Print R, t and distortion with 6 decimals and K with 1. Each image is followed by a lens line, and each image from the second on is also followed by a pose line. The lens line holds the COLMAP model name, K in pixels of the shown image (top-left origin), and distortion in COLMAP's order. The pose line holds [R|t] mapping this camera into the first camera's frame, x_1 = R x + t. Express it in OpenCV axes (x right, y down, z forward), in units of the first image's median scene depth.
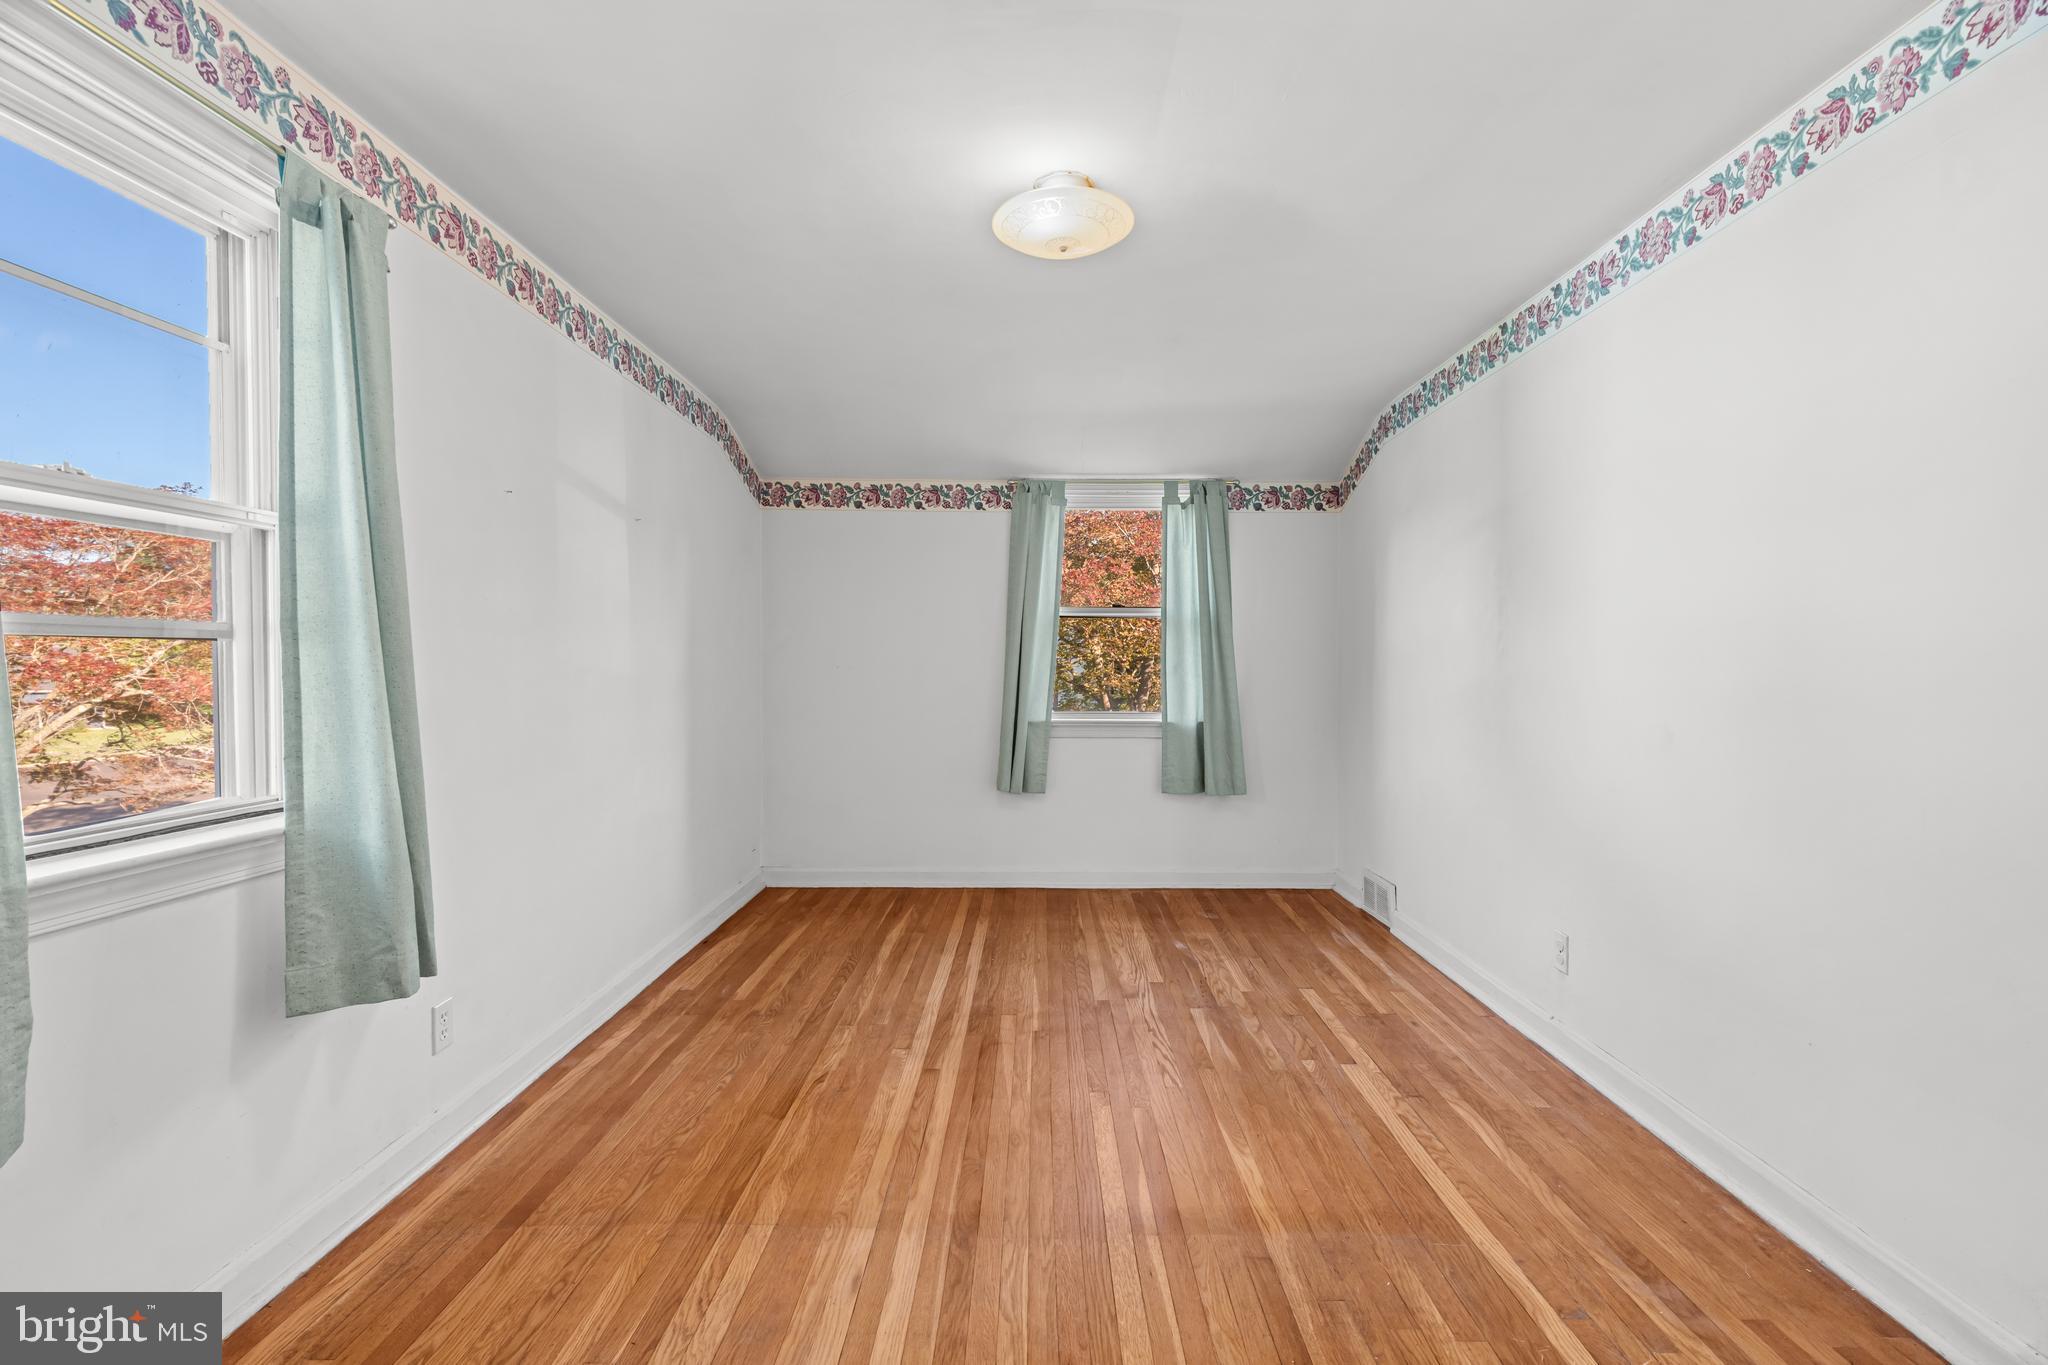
lens RADIAL K [[914.1, 0, 1024.0], [0, 914.1, 682.5], [0, 0, 1]] dist [-0.006672, 0.000215]
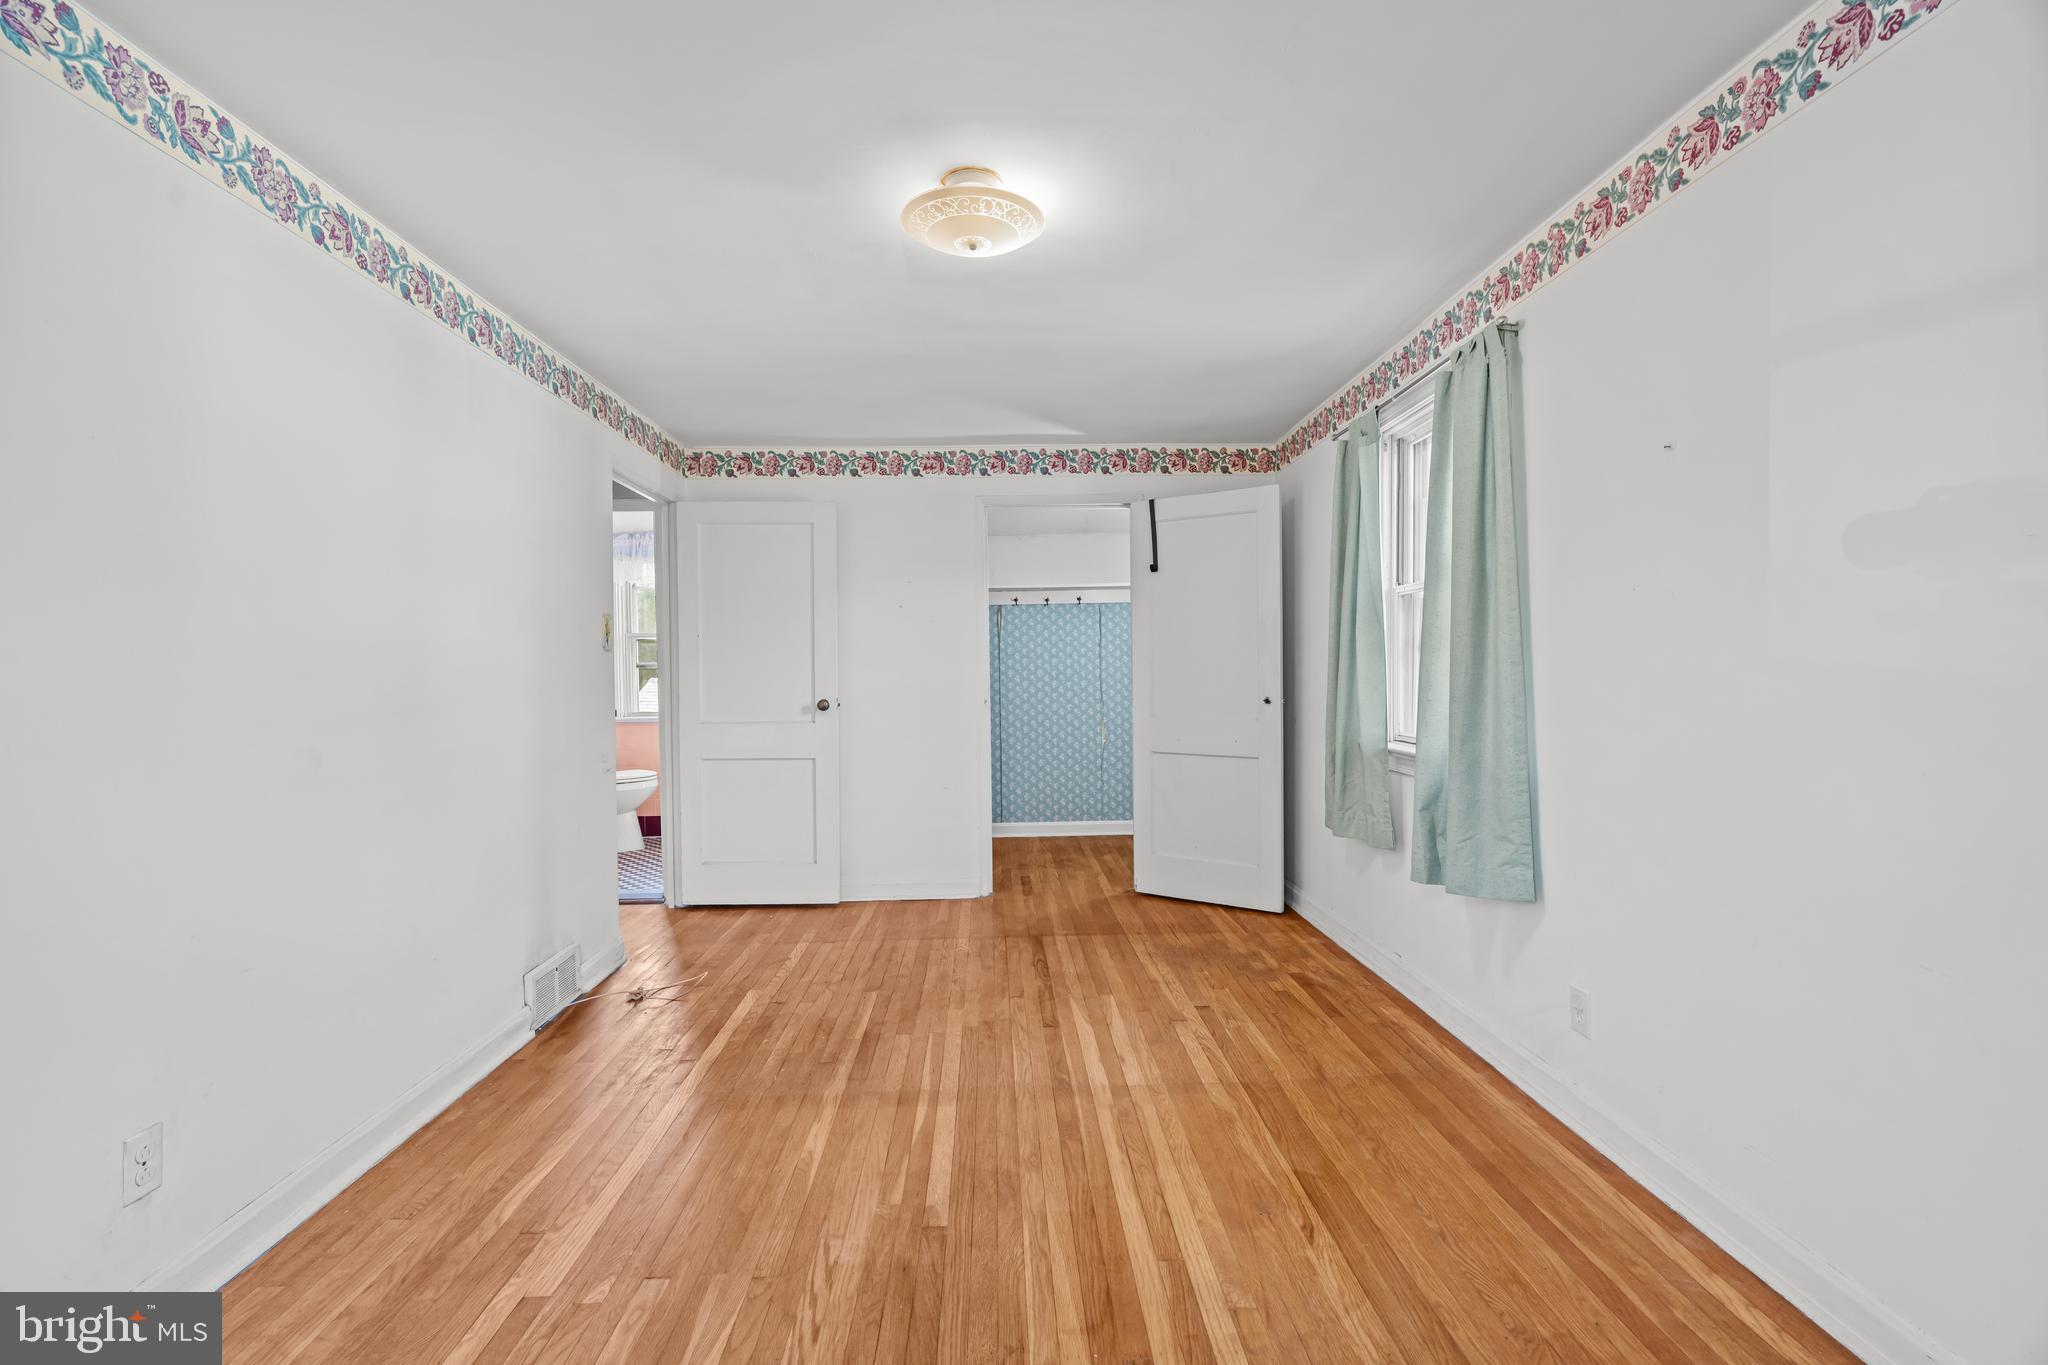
lens RADIAL K [[914.1, 0, 1024.0], [0, 914.1, 682.5], [0, 0, 1]] dist [-0.006672, 0.000215]
pose [[-0.998626, 0.014292, -0.050415, 0.042680], [0.012322, 0.999156, 0.039177, -0.045175], [0.050932, 0.038502, -0.997960, 1.925225]]
